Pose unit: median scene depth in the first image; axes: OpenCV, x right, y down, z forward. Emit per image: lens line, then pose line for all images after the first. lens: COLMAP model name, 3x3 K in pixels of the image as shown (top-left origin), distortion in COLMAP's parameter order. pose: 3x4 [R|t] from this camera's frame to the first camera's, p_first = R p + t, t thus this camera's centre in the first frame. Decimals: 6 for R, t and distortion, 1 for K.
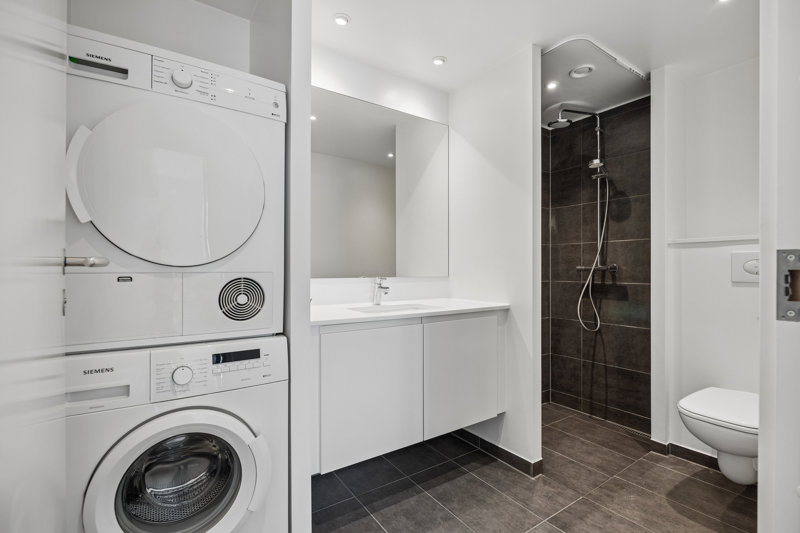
lens RADIAL K [[369.7, 0, 402.4], [0, 369.7, 262.5], [0, 0, 1]] dist [-0.009001, 0.000135]
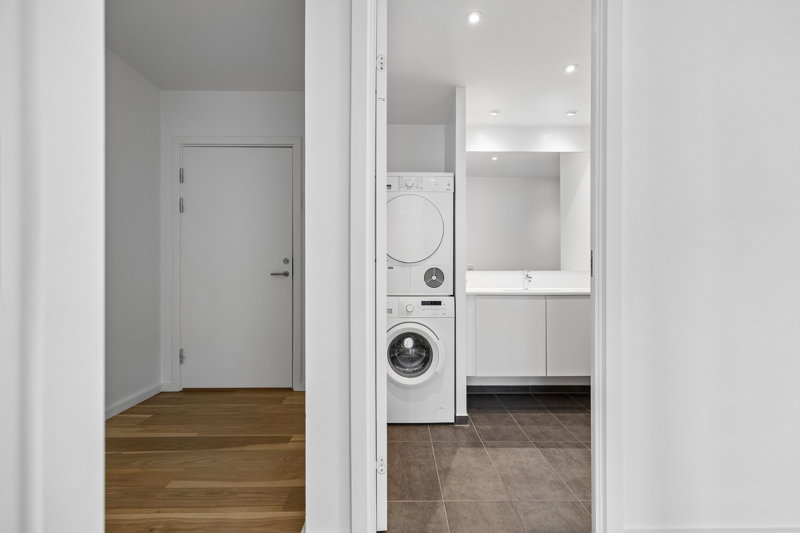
lens RADIAL K [[414.9, 0, 401.1], [0, 414.9, 264.6], [0, 0, 1]] dist [0.000009, 0.000000]
pose [[0.827974, 0.004429, -0.560749, 0.742868], [0.003792, 0.999902, 0.013497, -0.012342], [0.560754, -0.013302, 0.827876, -1.084528]]
